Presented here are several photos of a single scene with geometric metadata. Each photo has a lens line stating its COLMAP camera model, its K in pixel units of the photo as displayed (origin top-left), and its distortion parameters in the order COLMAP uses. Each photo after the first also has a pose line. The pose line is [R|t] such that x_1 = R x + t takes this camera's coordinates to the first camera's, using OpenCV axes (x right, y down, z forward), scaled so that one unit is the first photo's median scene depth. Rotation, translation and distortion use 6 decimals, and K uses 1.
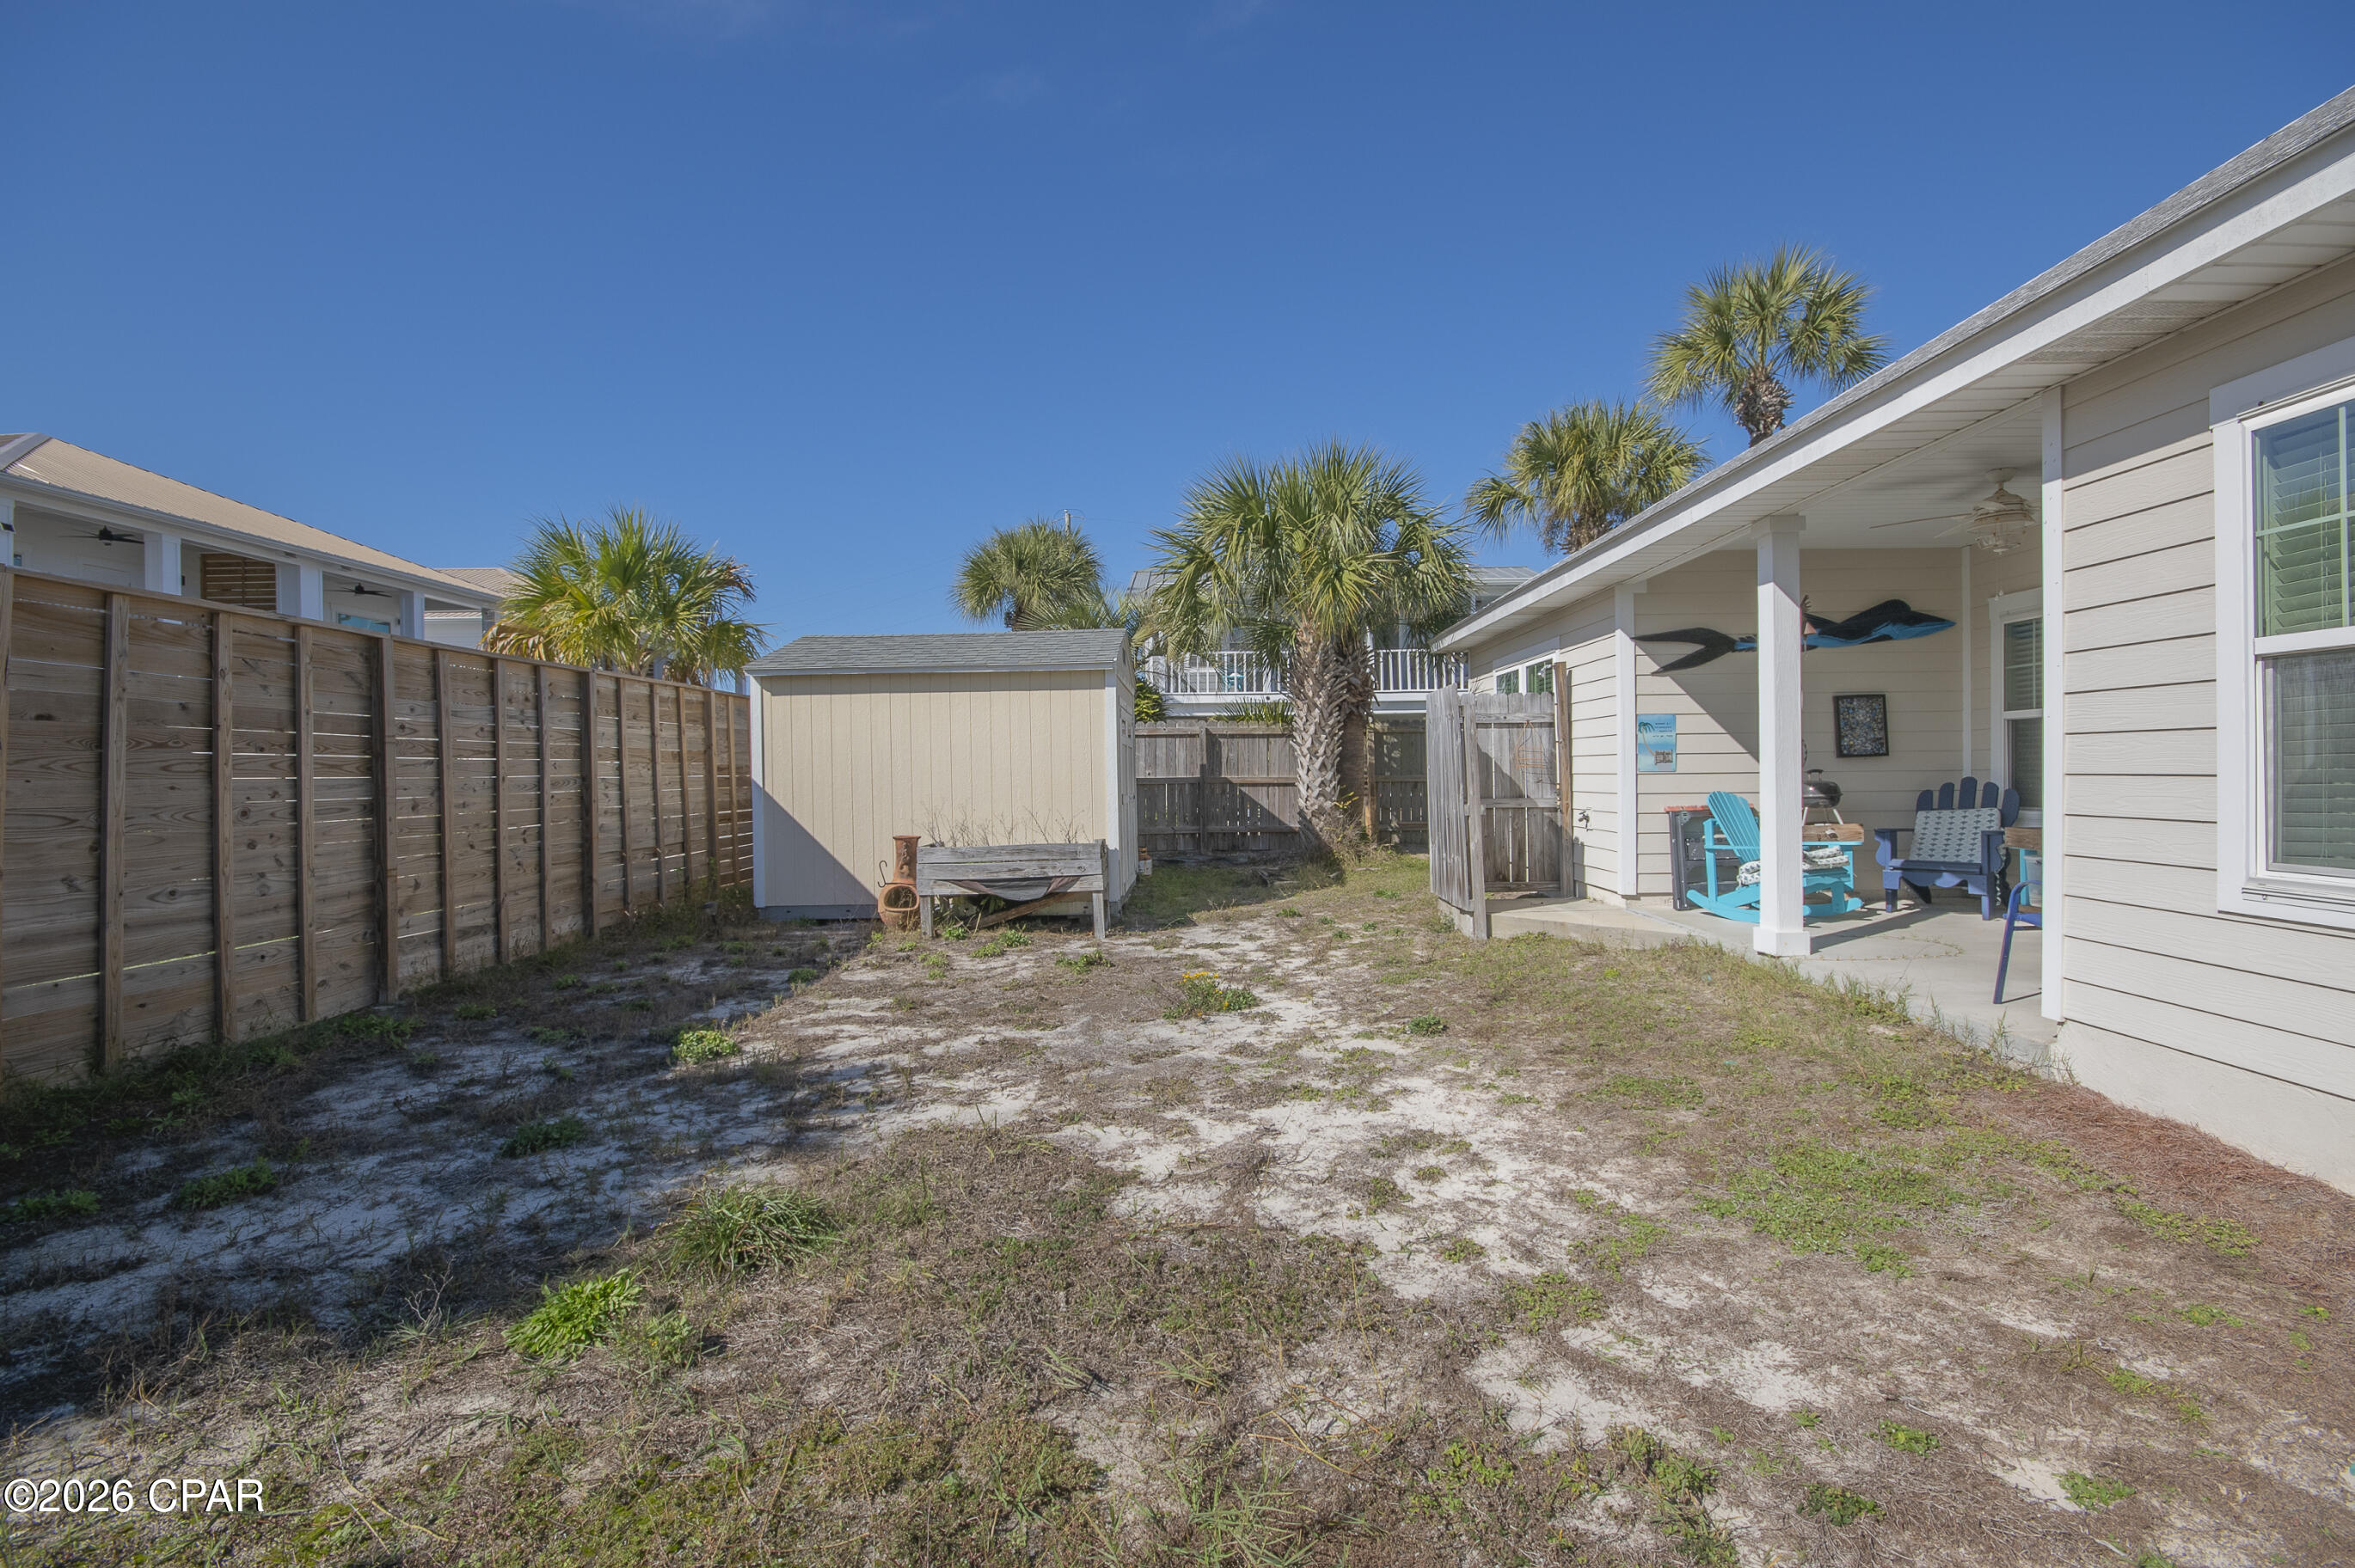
lens RADIAL K [[1034.9, 0, 1185.0], [0, 1034.9, 777.6], [0, 0, 1]] dist [0.006966, -0.009645]
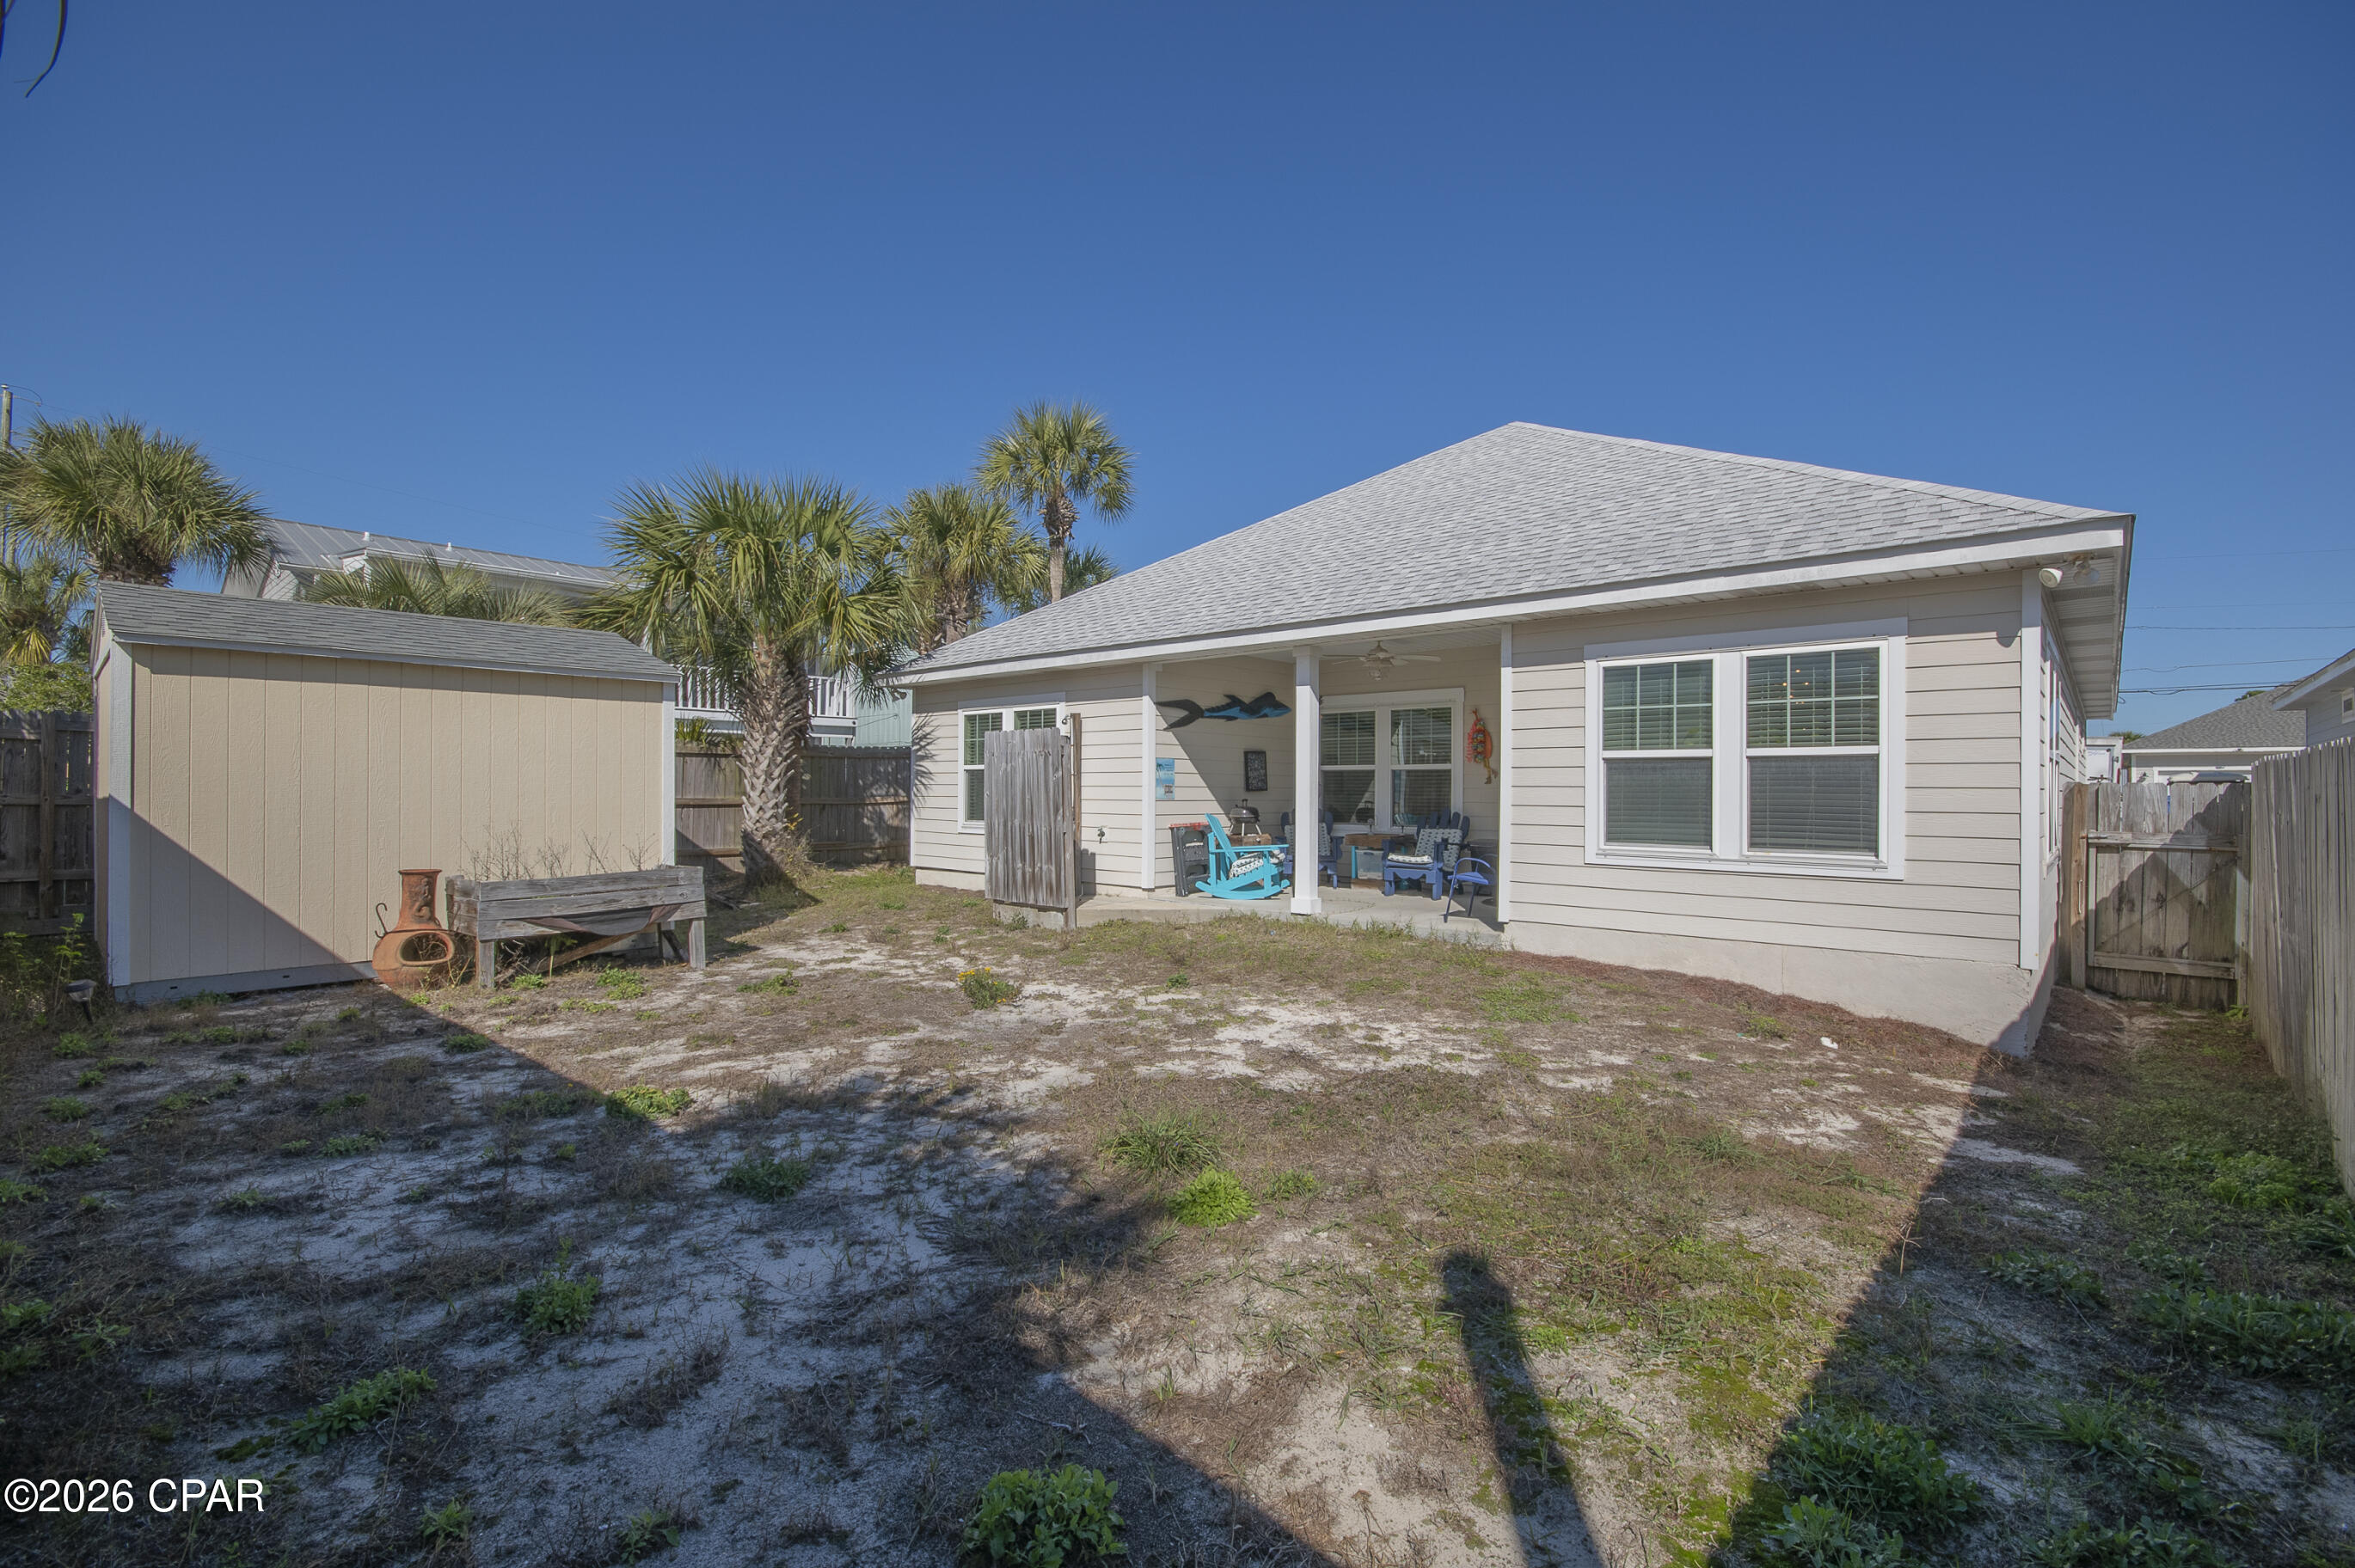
lens RADIAL K [[1034.9, 0, 1192.8], [0, 1034.9, 784.8], [0, 0, 1]] dist [0.006966, -0.009645]
pose [[0.658416, 0.020447, 0.752376, -0.605016], [-0.009910, 0.999780, -0.018499, 0.000397], [-0.752589, 0.004724, 0.658474, 0.046025]]
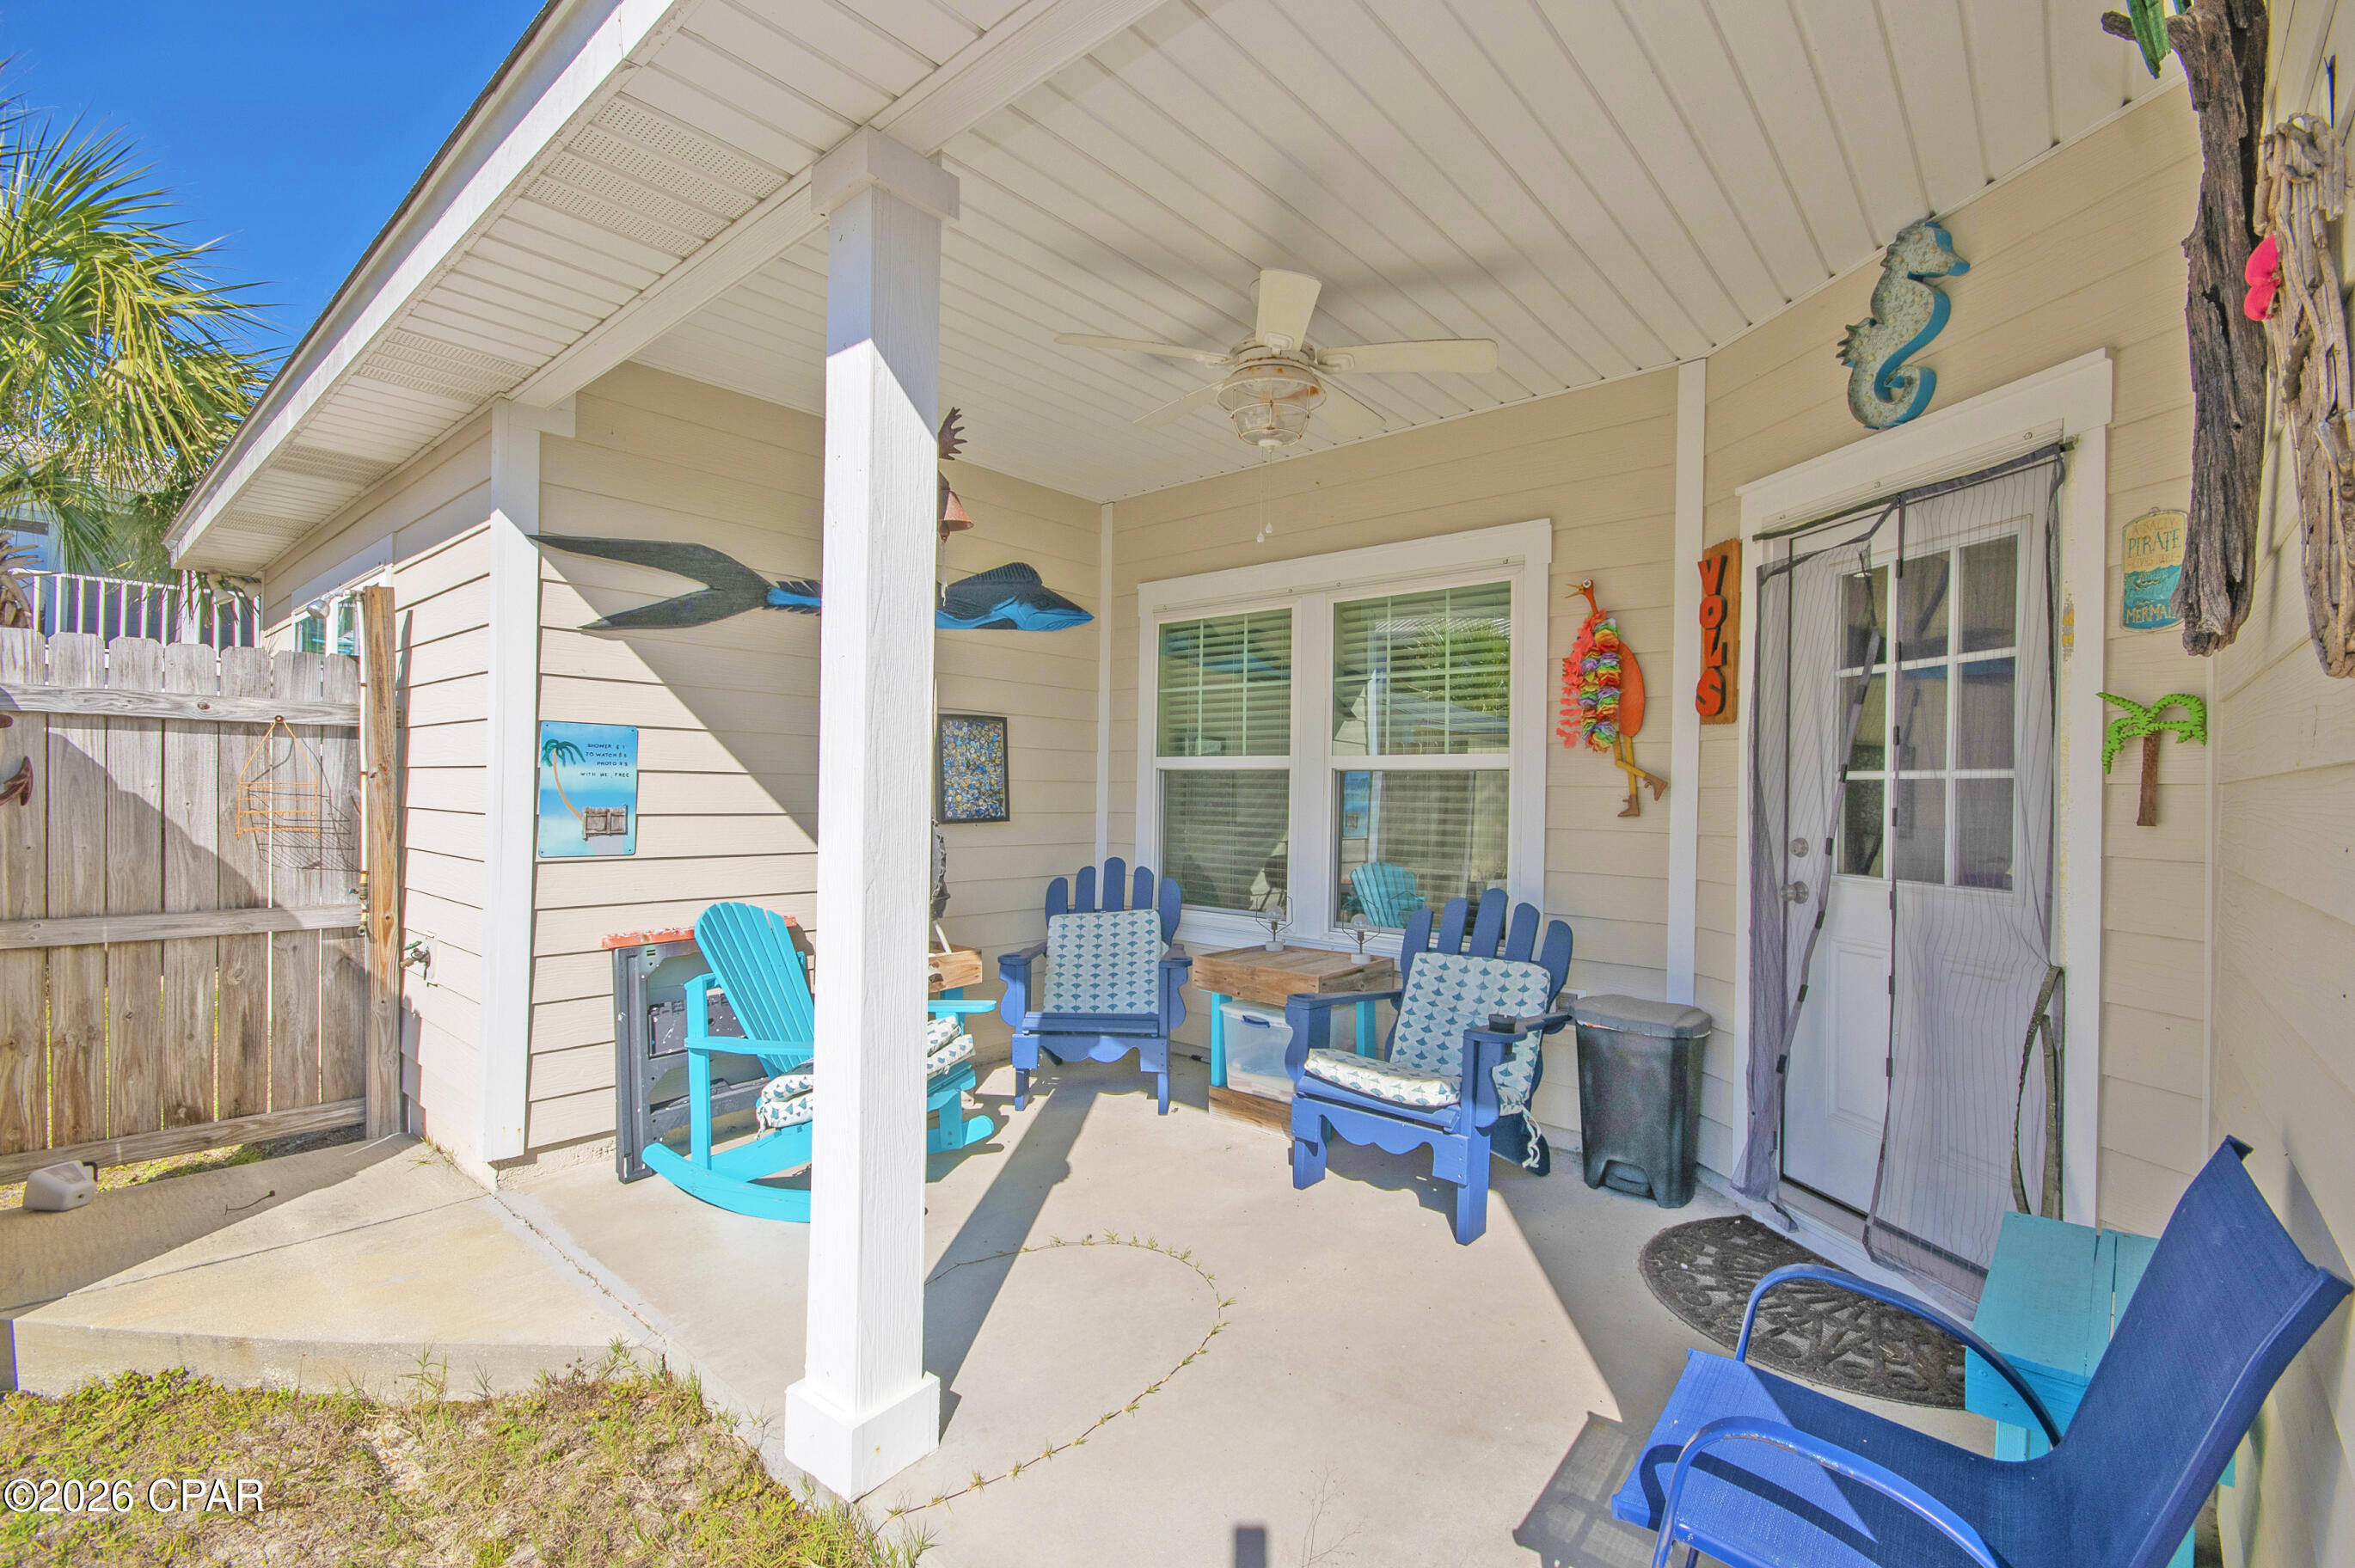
lens RADIAL K [[1034.9, 0, 1187.1], [0, 1034.9, 787.9], [0, 0, 1]] dist [0.006966, -0.009645]
pose [[0.648462, 0.025408, 0.760823, 0.299185], [-0.021124, 0.999659, -0.015379, -0.034277], [-0.760954, -0.006098, 0.648778, 0.550176]]
